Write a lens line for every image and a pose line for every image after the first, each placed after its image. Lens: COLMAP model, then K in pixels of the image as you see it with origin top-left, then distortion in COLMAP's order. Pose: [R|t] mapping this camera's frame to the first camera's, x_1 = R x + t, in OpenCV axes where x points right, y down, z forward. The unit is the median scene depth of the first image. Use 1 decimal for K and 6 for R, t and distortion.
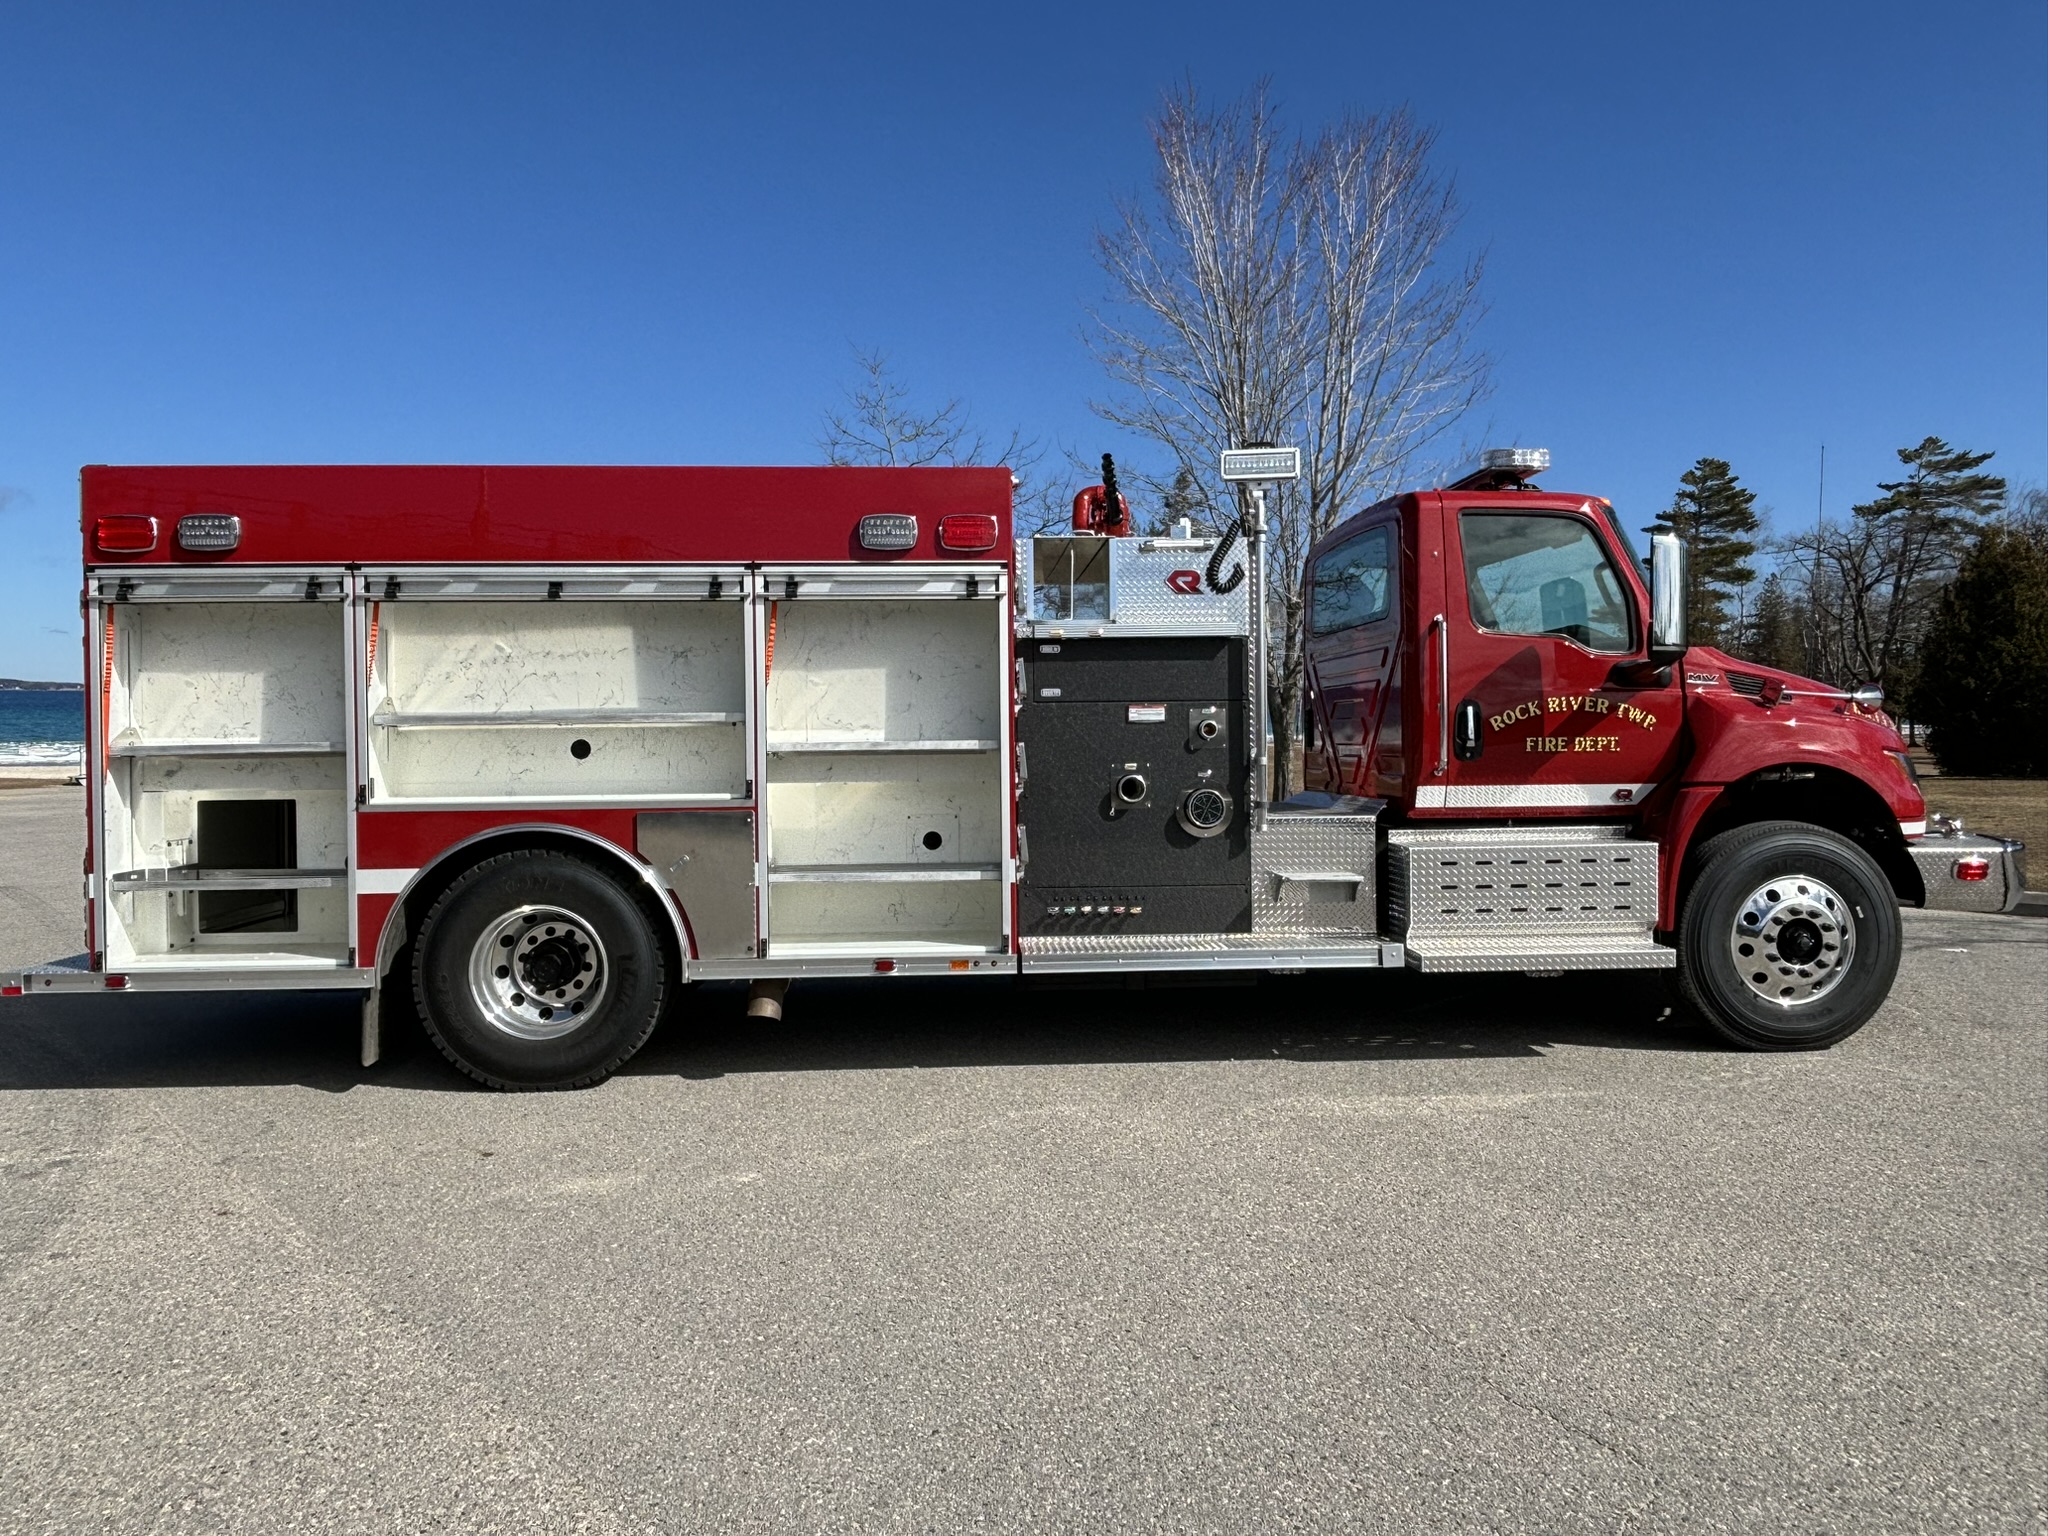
lens RADIAL K [[1509.0, 0, 1023.4], [0, 1509.0, 761.6], [0, 0, 1]] dist [0.110474, -0.136141]
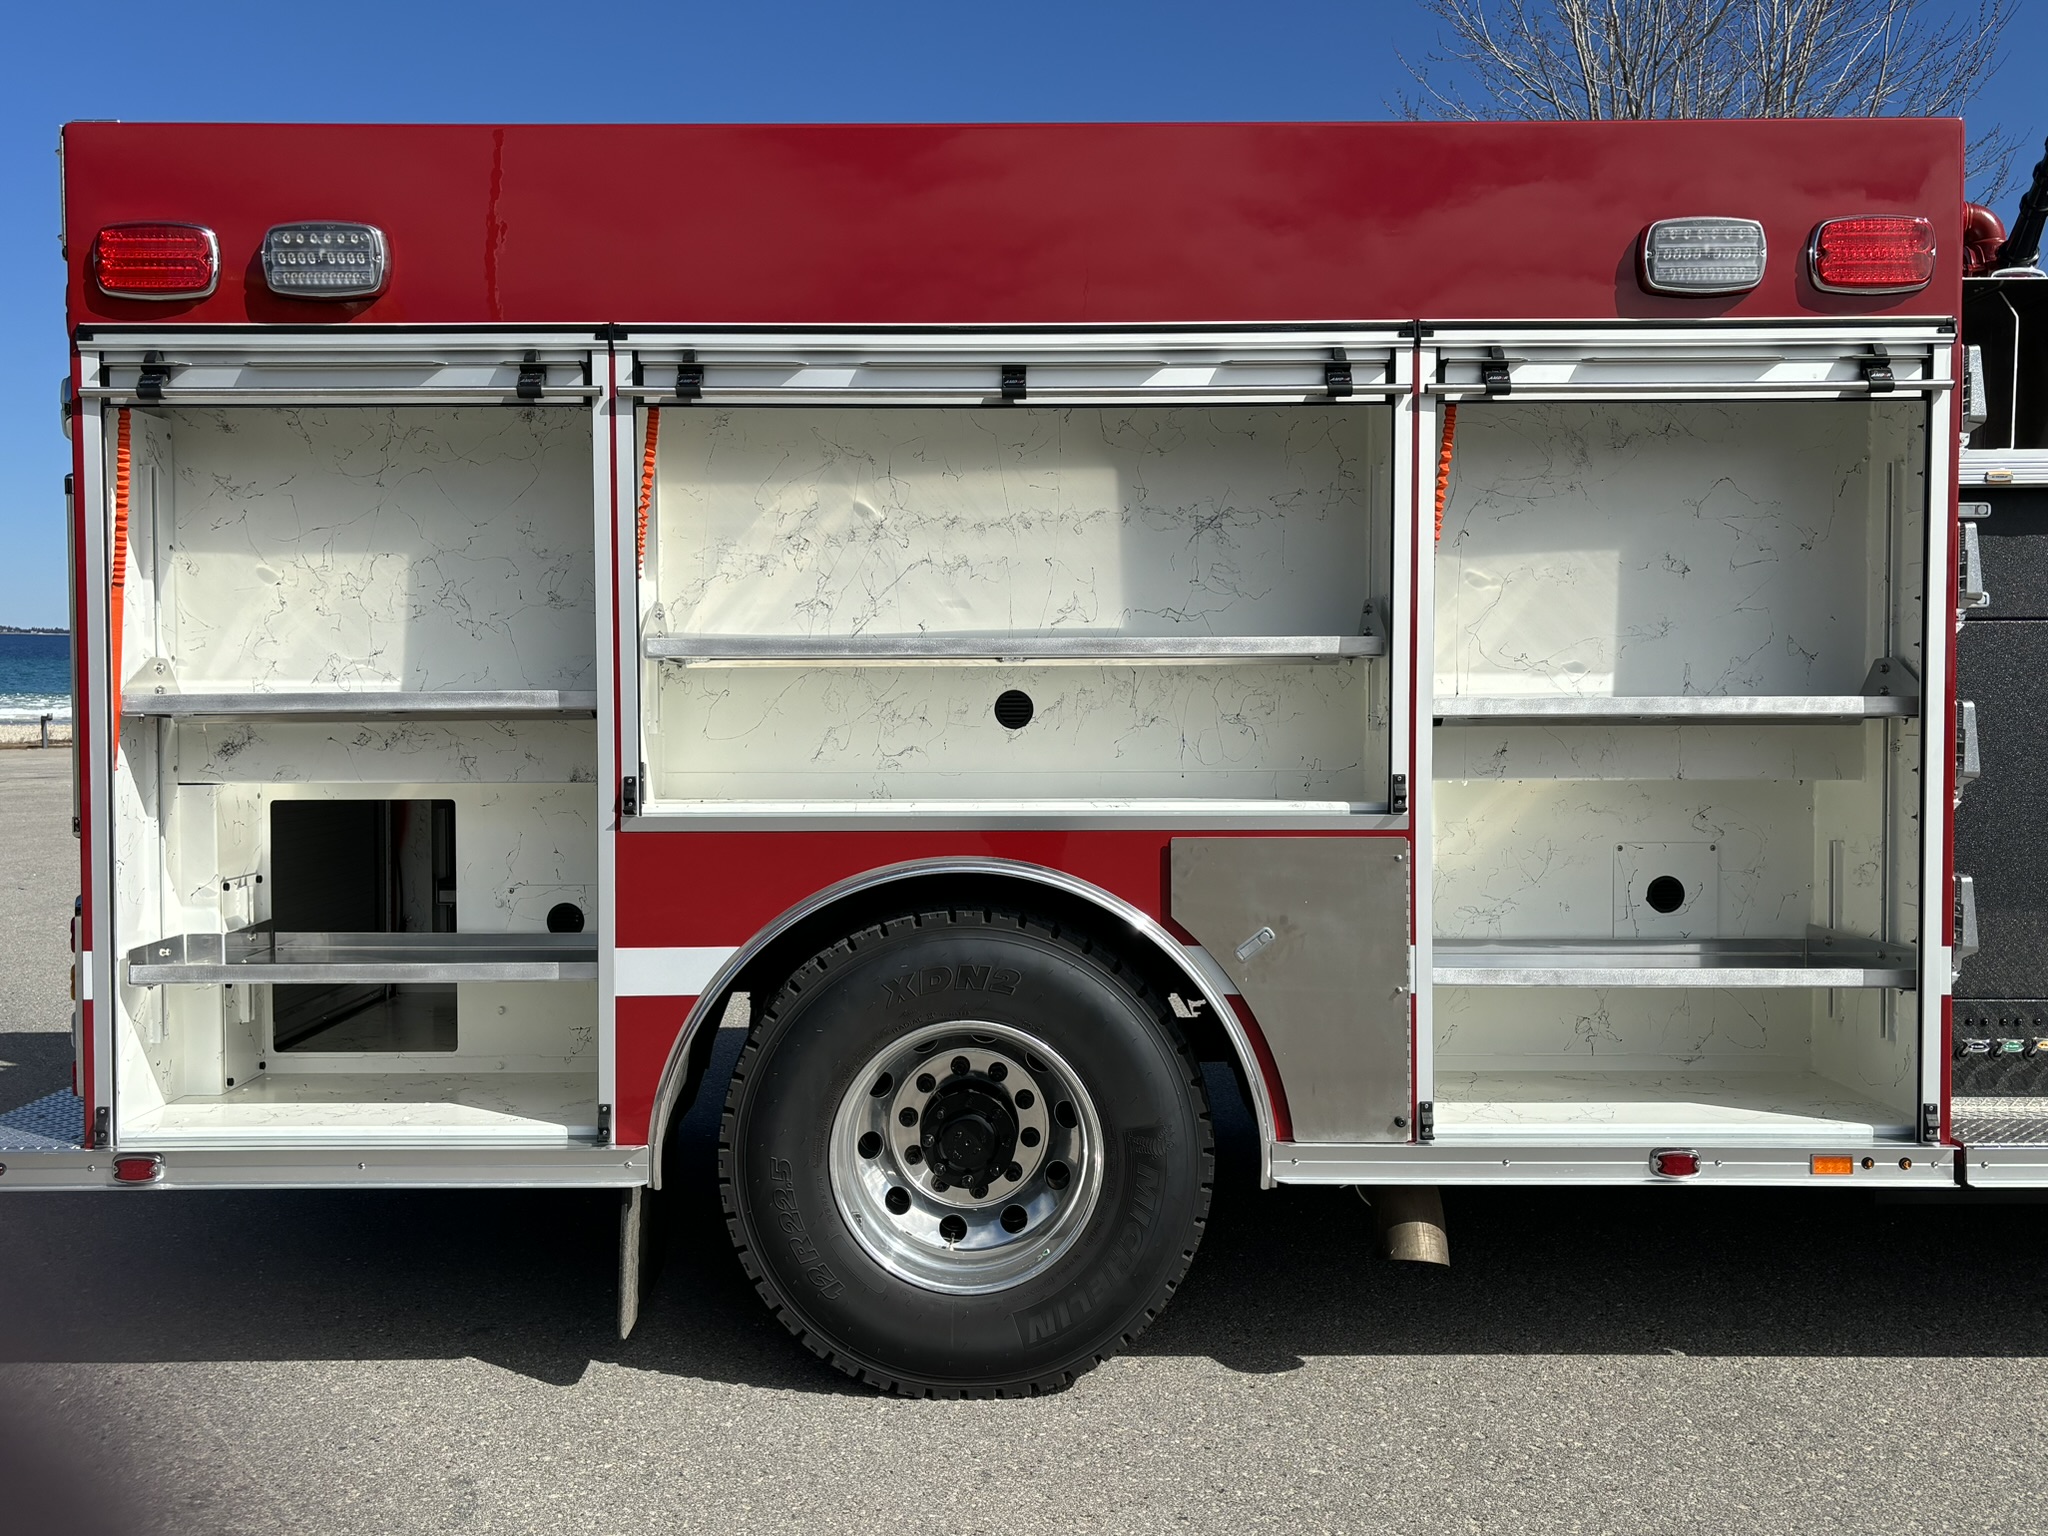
lens RADIAL K [[1813.7, 0, 1016.6], [0, 1813.7, 772.6], [0, 0, 1]] dist [0.143926, -0.215872]
pose [[0.999406, 0.009334, -0.033178, -0.280659], [-0.008637, 0.999740, 0.021094, 0.000233], [0.033366, -0.020795, 0.999227, 0.406554]]
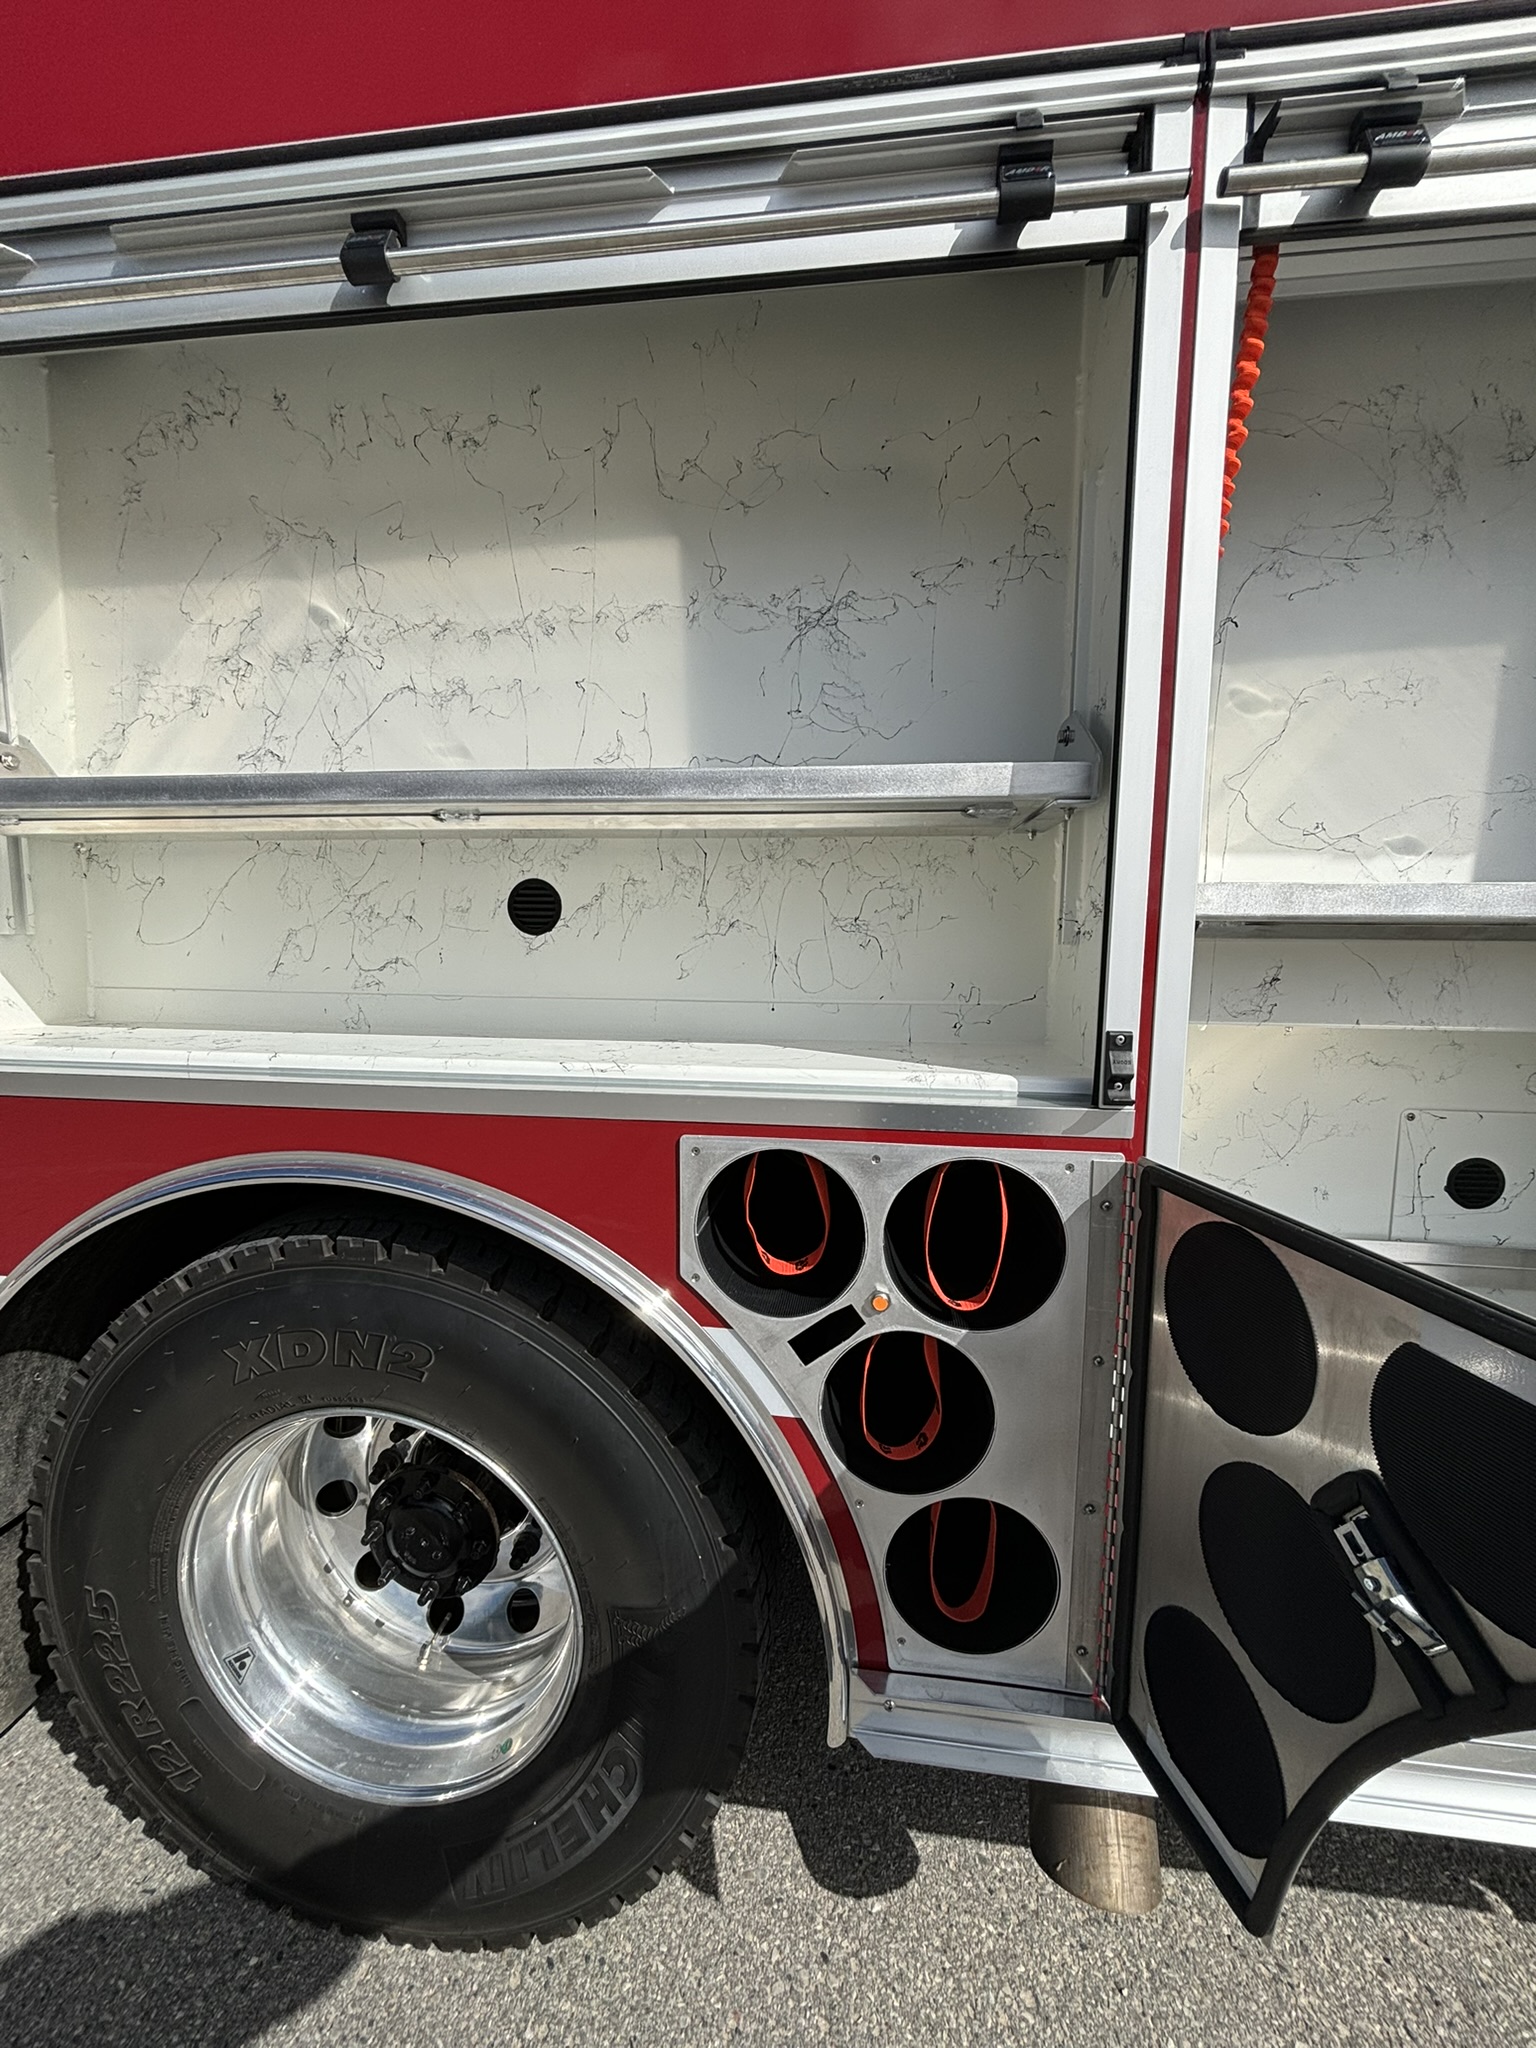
lens RADIAL K [[828.9, 0, 776.5], [0, 828.9, 1030.8], [0, 0, 1]] dist [0.000775, -0.000089]
pose [[0.986930, 0.038499, -0.156484, -0.211983], [-0.022292, 0.994323, 0.104039, -0.000735], [0.159601, -0.099191, 0.982186, 0.849423]]
